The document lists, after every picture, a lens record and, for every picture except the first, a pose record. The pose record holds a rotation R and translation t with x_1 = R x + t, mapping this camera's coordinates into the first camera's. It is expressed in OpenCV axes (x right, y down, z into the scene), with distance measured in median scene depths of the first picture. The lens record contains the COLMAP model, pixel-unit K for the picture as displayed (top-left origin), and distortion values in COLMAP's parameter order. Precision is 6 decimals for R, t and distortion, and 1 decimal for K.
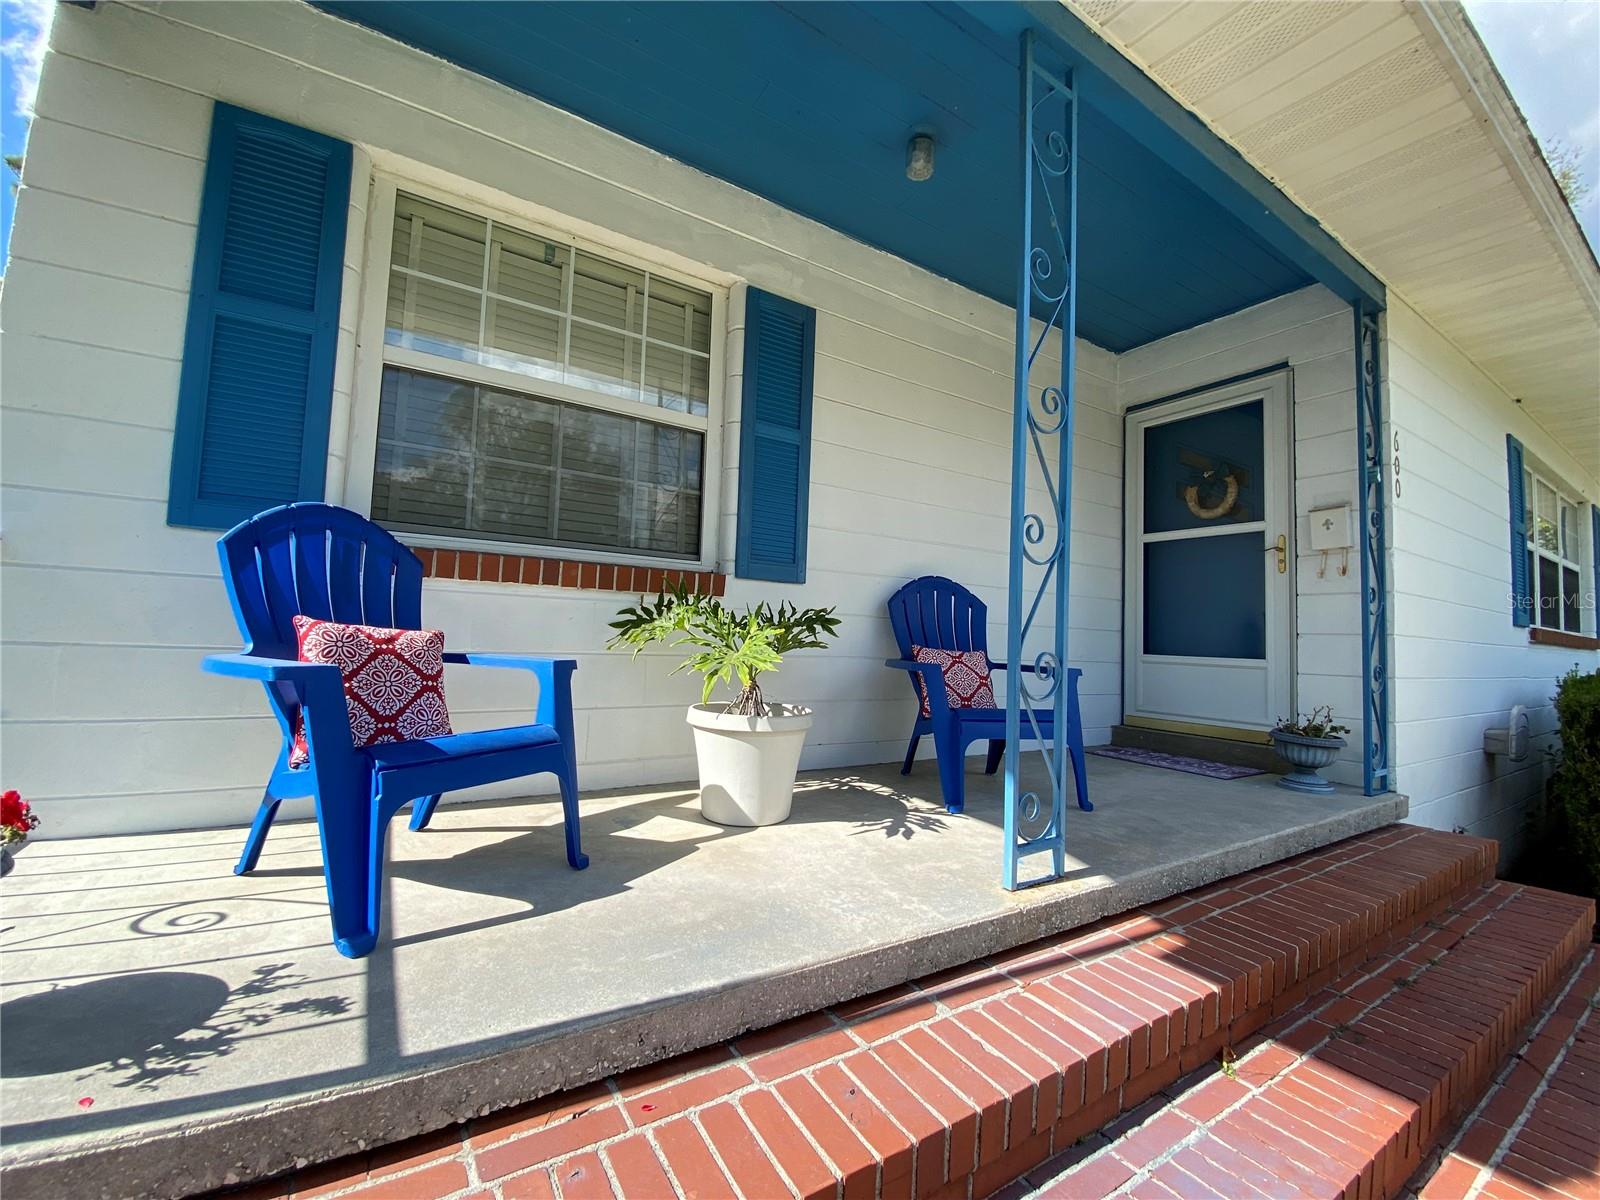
lens RADIAL K [[651.3, 0, 795.1], [0, 651.3, 602.5], [0, 0, 1]] dist [0.016973, -0.019411]
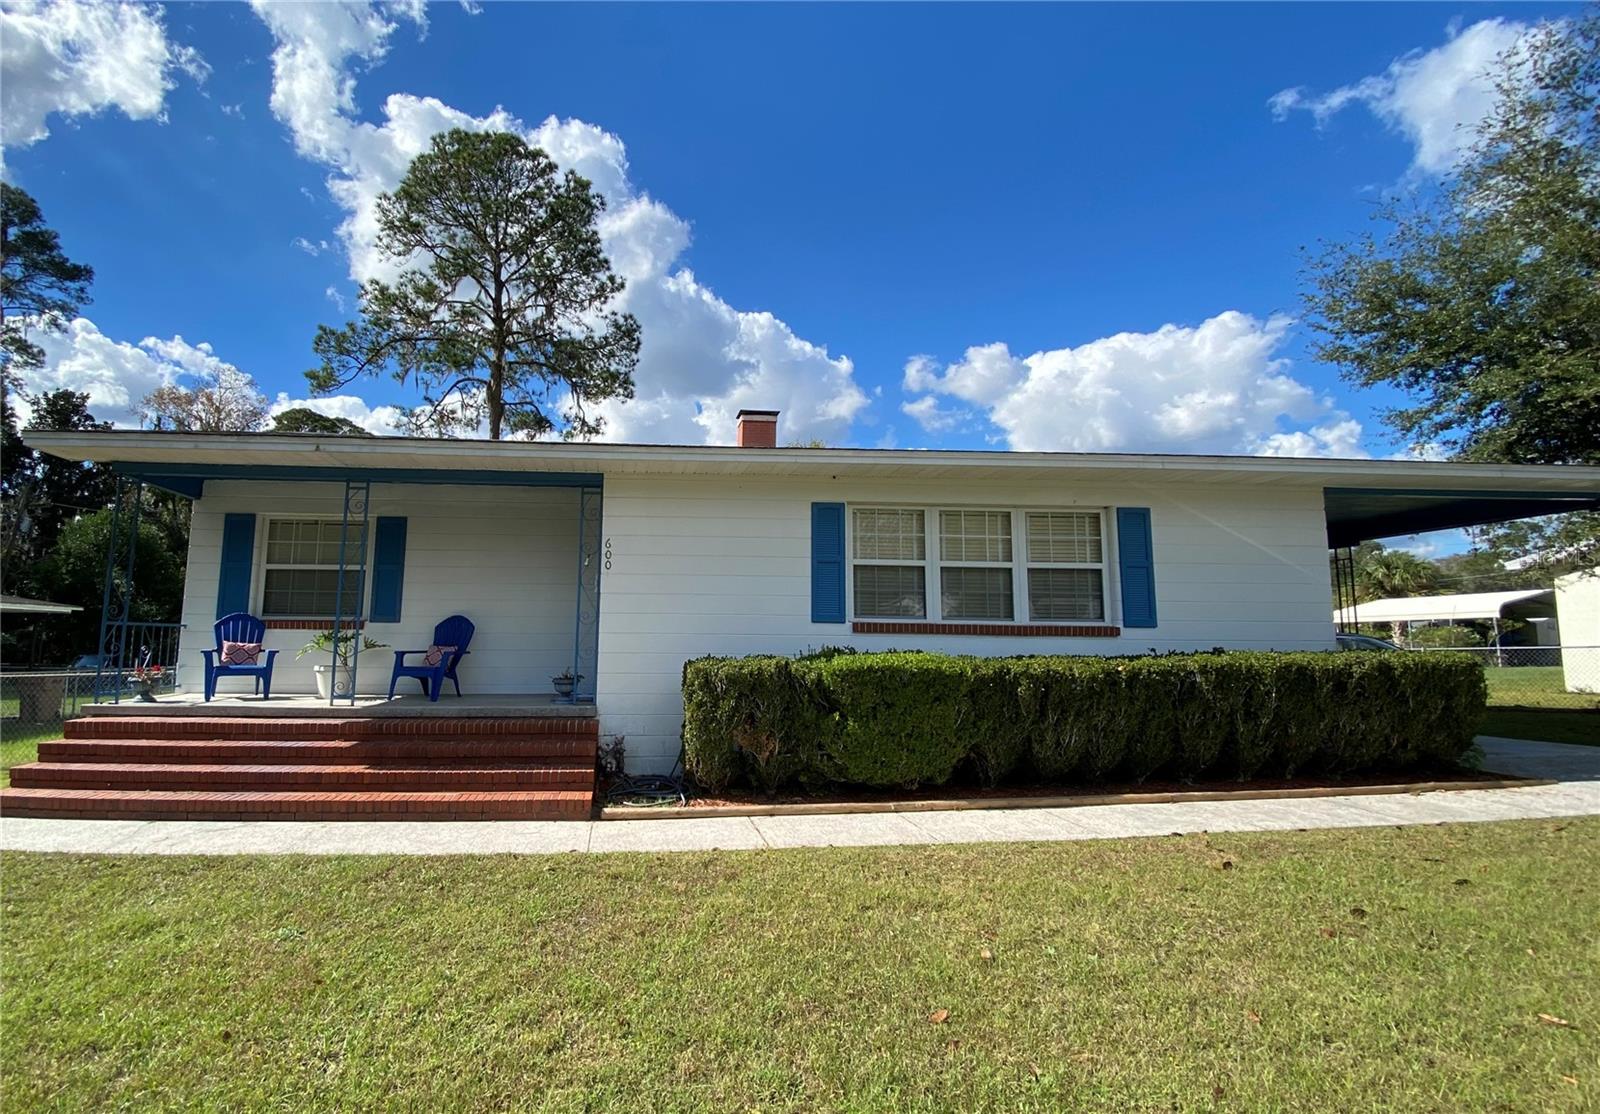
lens RADIAL K [[731.6, 0, 754.1], [0, 731.6, 557.6], [0, 0, 1]] dist [-0.016387, -0.000026]
pose [[0.897670, -0.077921, -0.433724, 3.049863], [0.052693, 0.996161, -0.069908, -0.008517], [0.437506, 0.039900, 0.898330, -1.215888]]
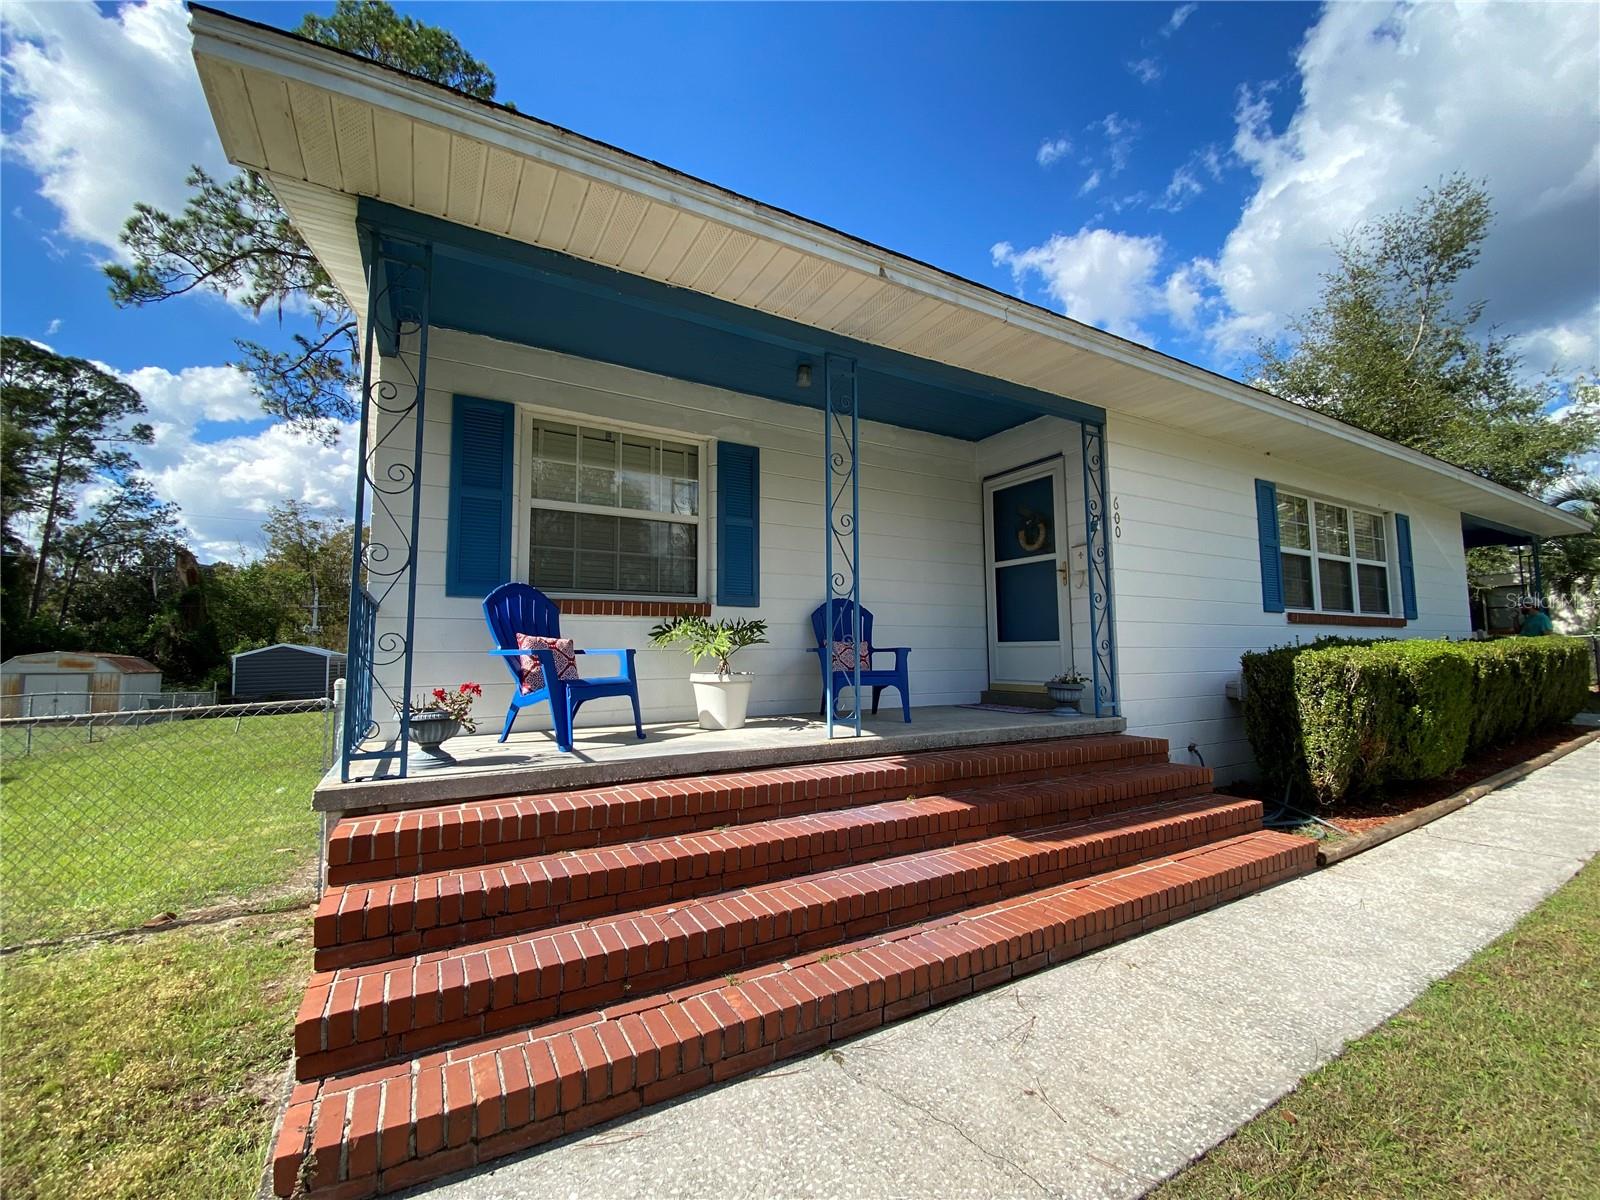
lens RADIAL K [[637.7, 0, 800.0], [0, 637.7, 600.0], [0, 0, 1]] dist [0.026251, -0.017545]
pose [[0.998584, -0.046955, -0.024987, 0.192733], [0.046181, 0.998461, -0.030692, 0.011077], [0.026389, 0.029495, 0.999217, -0.791884]]
